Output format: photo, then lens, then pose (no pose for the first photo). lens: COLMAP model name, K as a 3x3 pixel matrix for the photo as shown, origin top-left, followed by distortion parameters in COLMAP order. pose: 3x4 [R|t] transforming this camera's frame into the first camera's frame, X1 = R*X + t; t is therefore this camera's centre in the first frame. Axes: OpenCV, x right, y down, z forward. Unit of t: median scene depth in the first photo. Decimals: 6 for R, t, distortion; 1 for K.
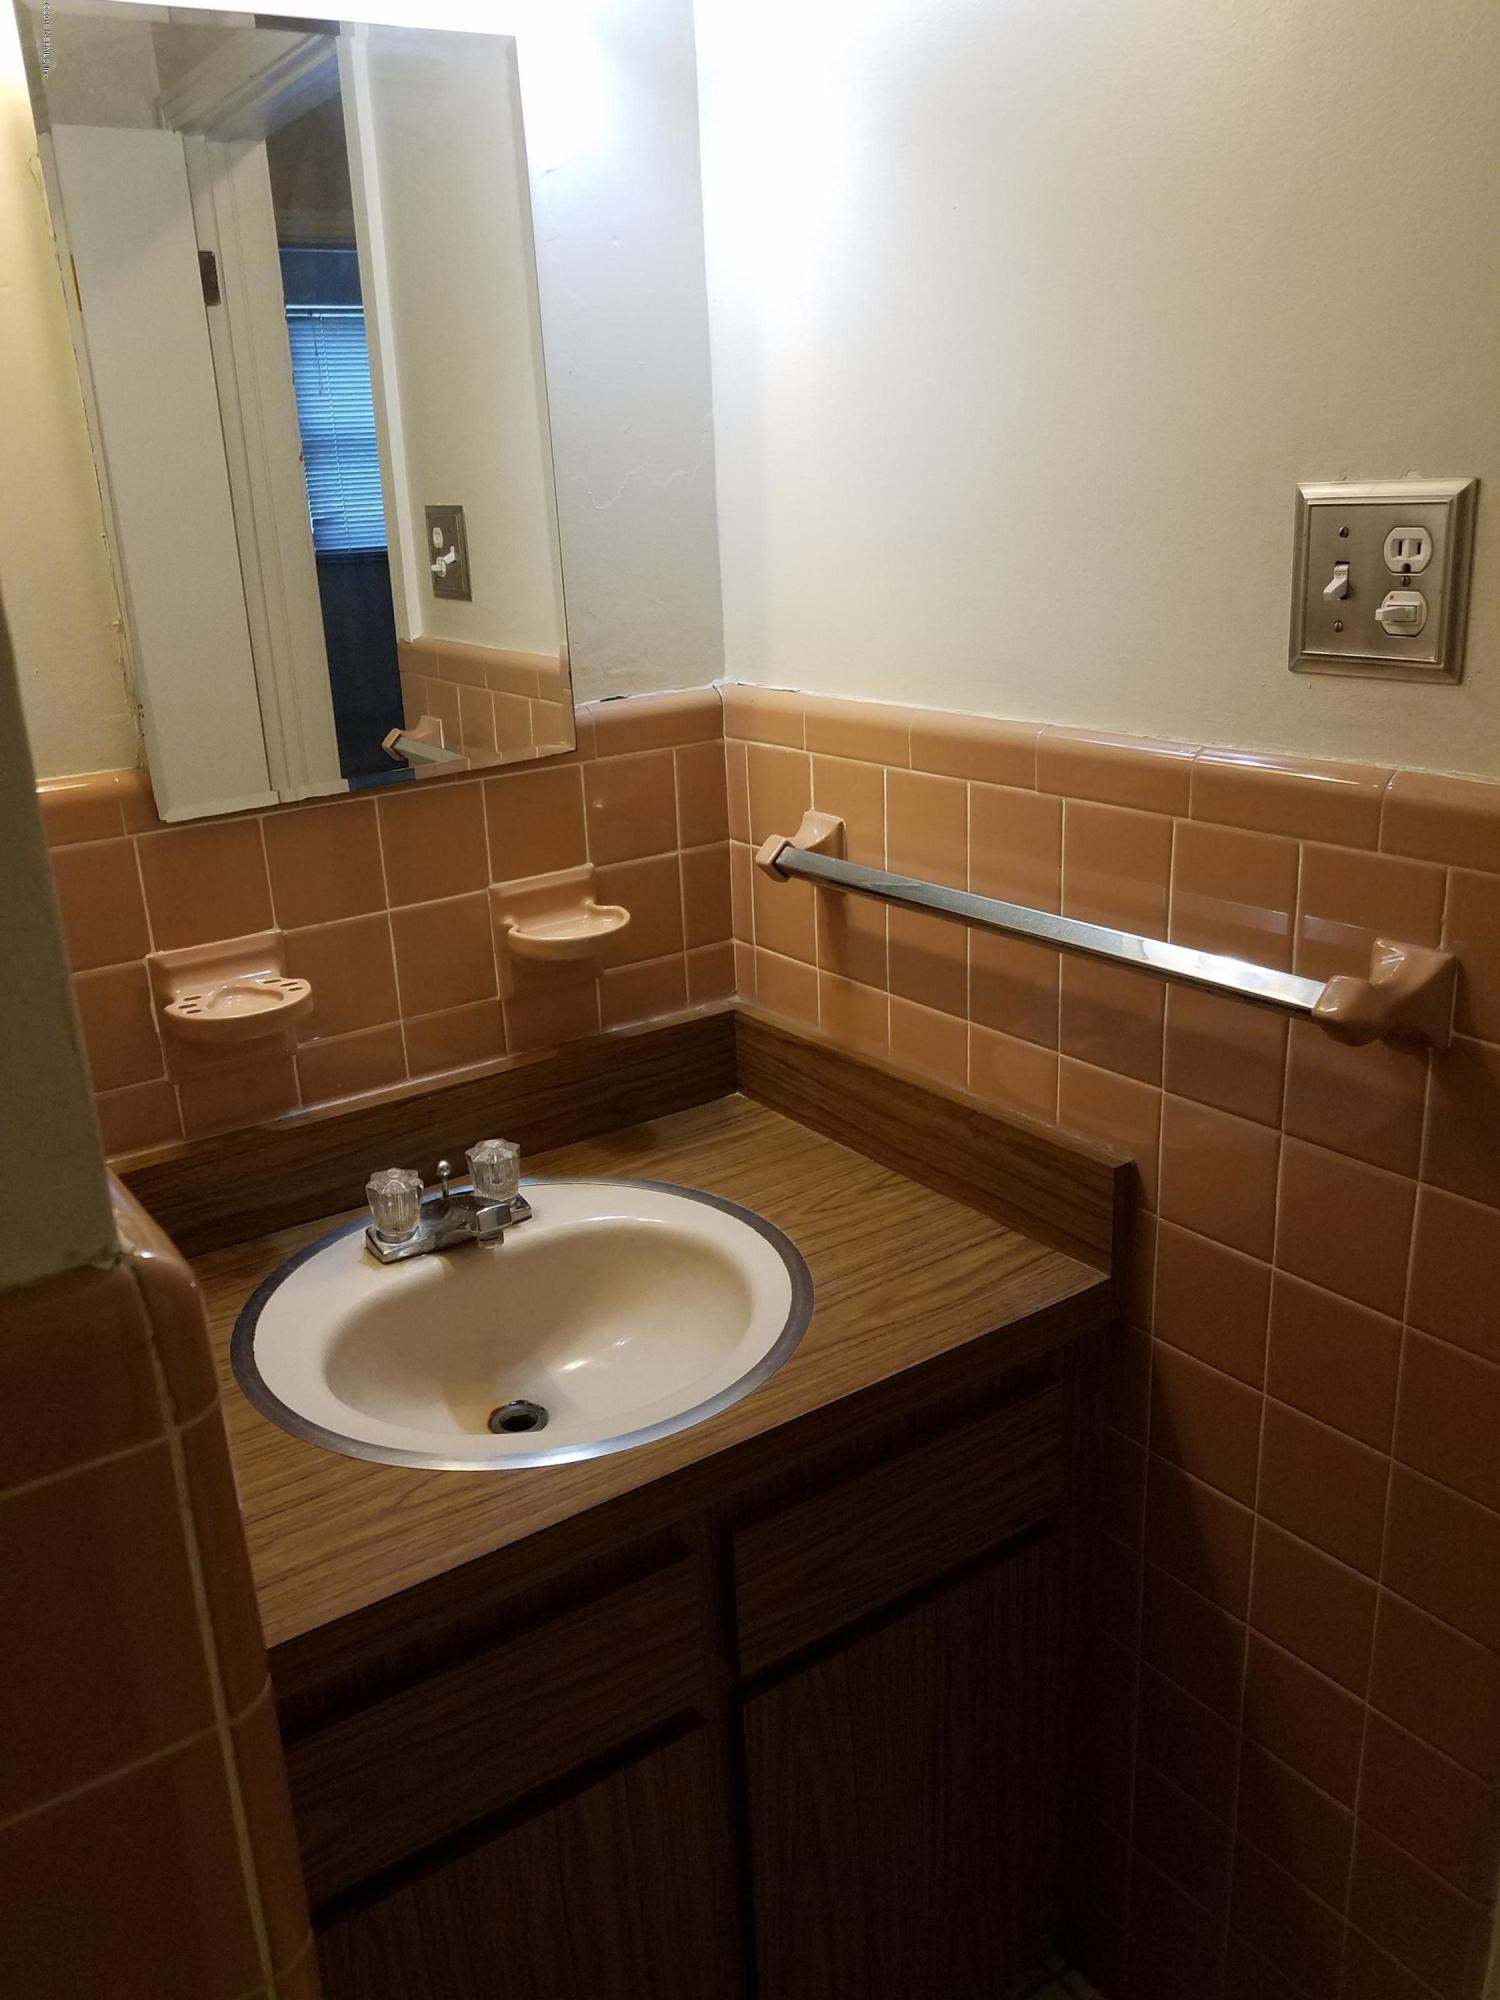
lens RADIAL K [[1571.2, 0, 645.8], [0, 1571.2, 1000.9], [0, 0, 1]] dist [0.028994, -0.006762]
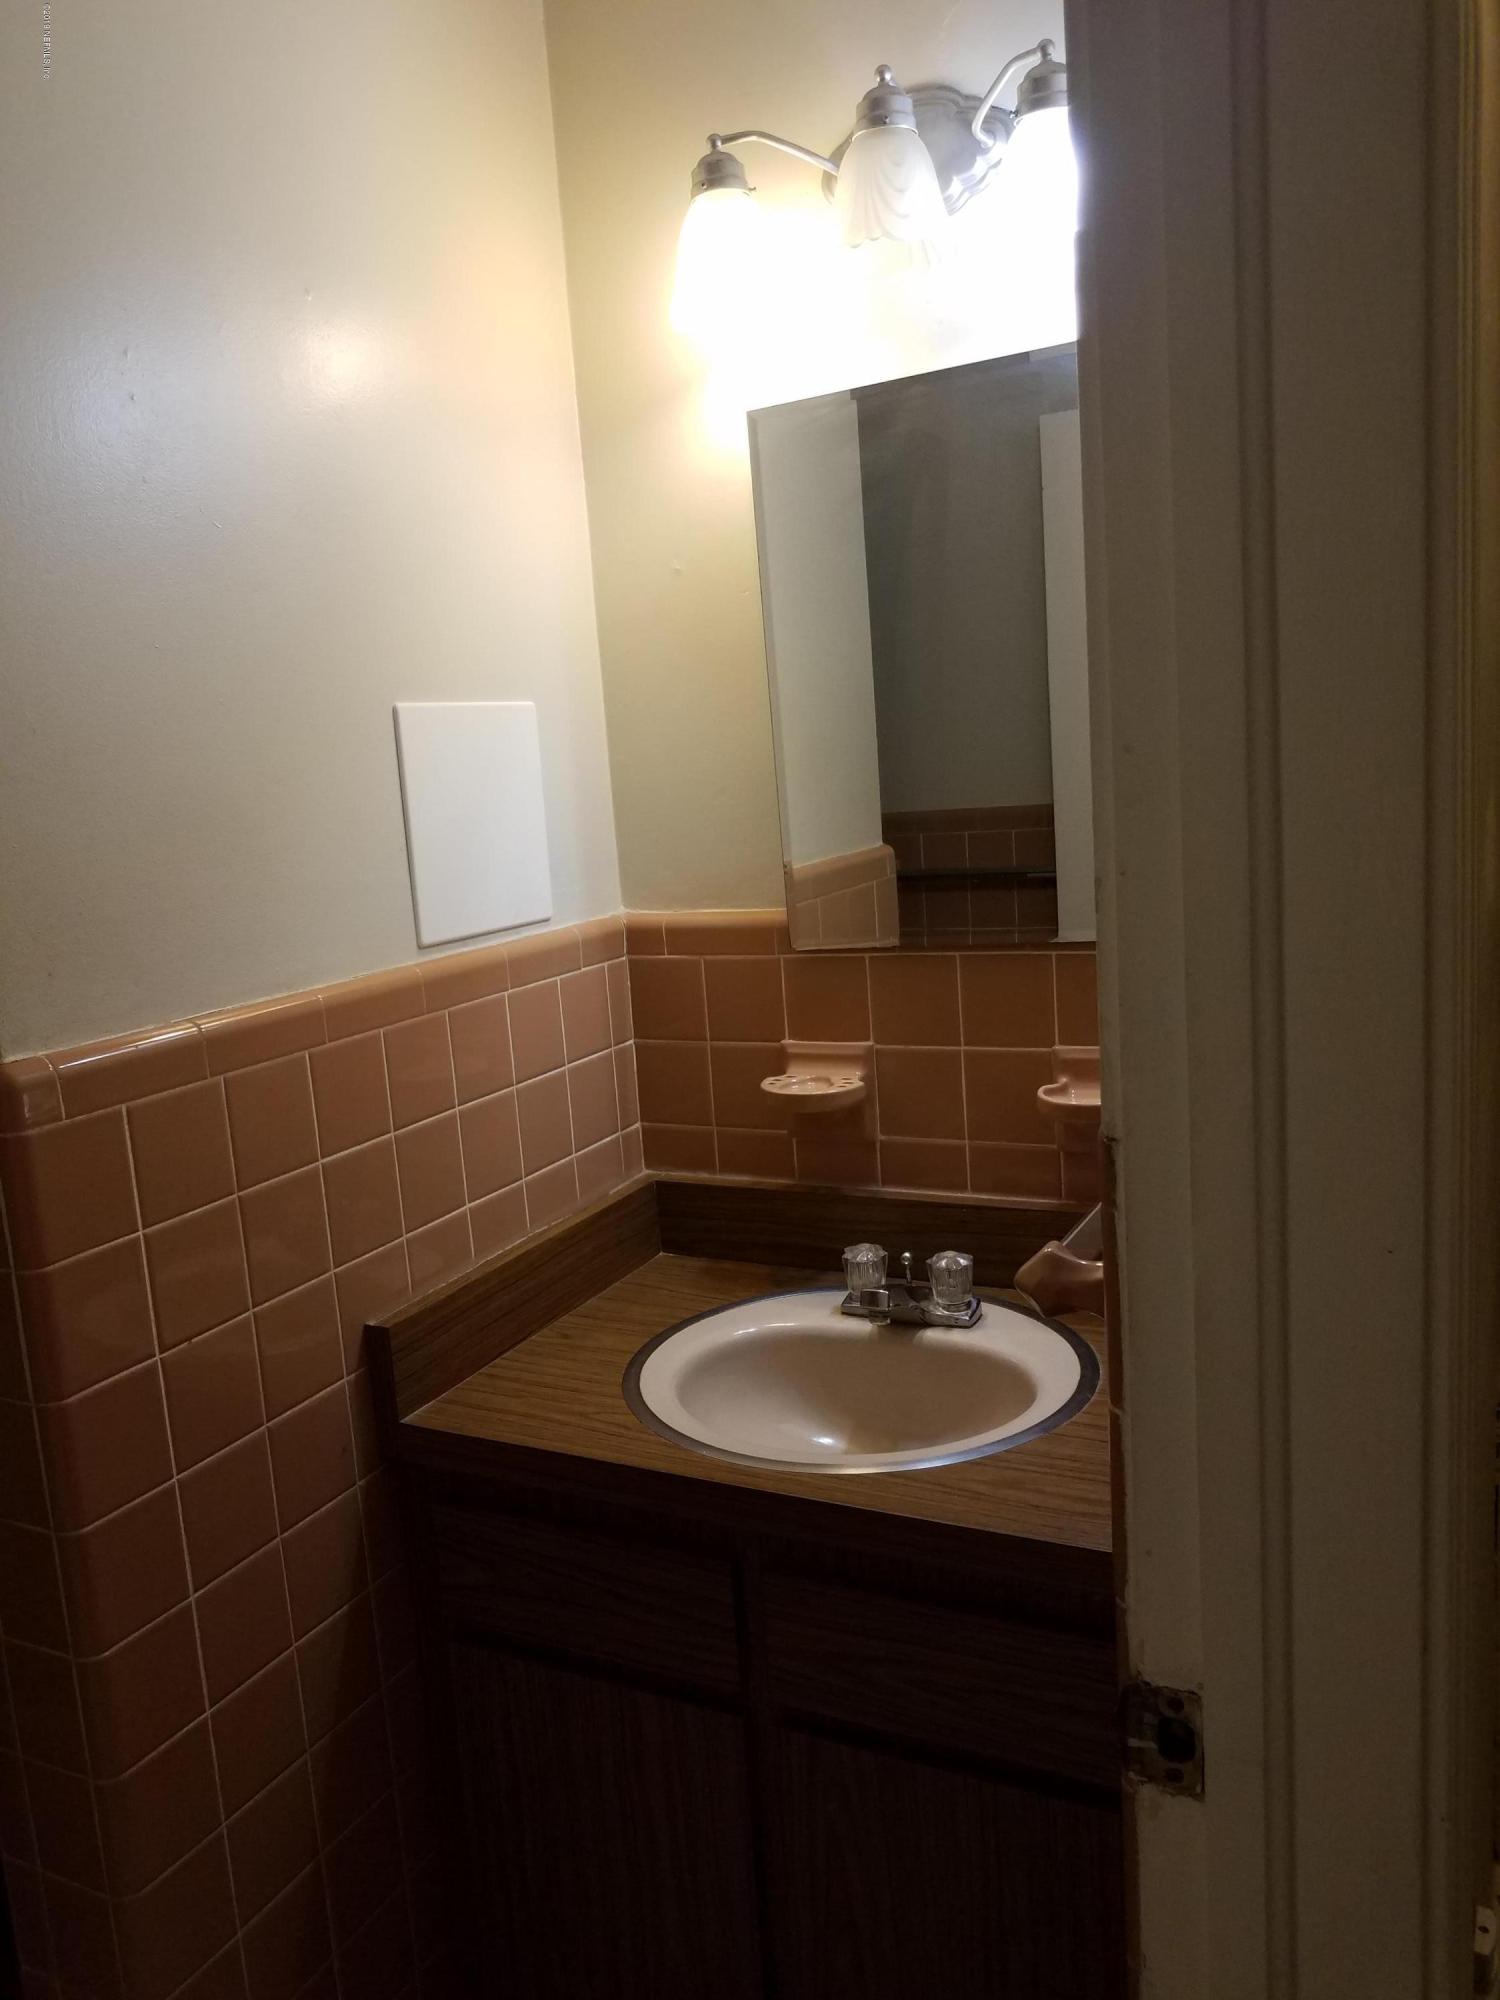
lens RADIAL K [[1571.2, 0, 645.8], [0, 1571.2, 1000.9], [0, 0, 1]] dist [0.028994, -0.006762]
pose [[0.460188, 0.156611, -0.873899, 0.810283], [-0.225631, 0.972631, 0.055489, -0.109154], [0.858672, 0.171644, 0.482930, 0.206133]]
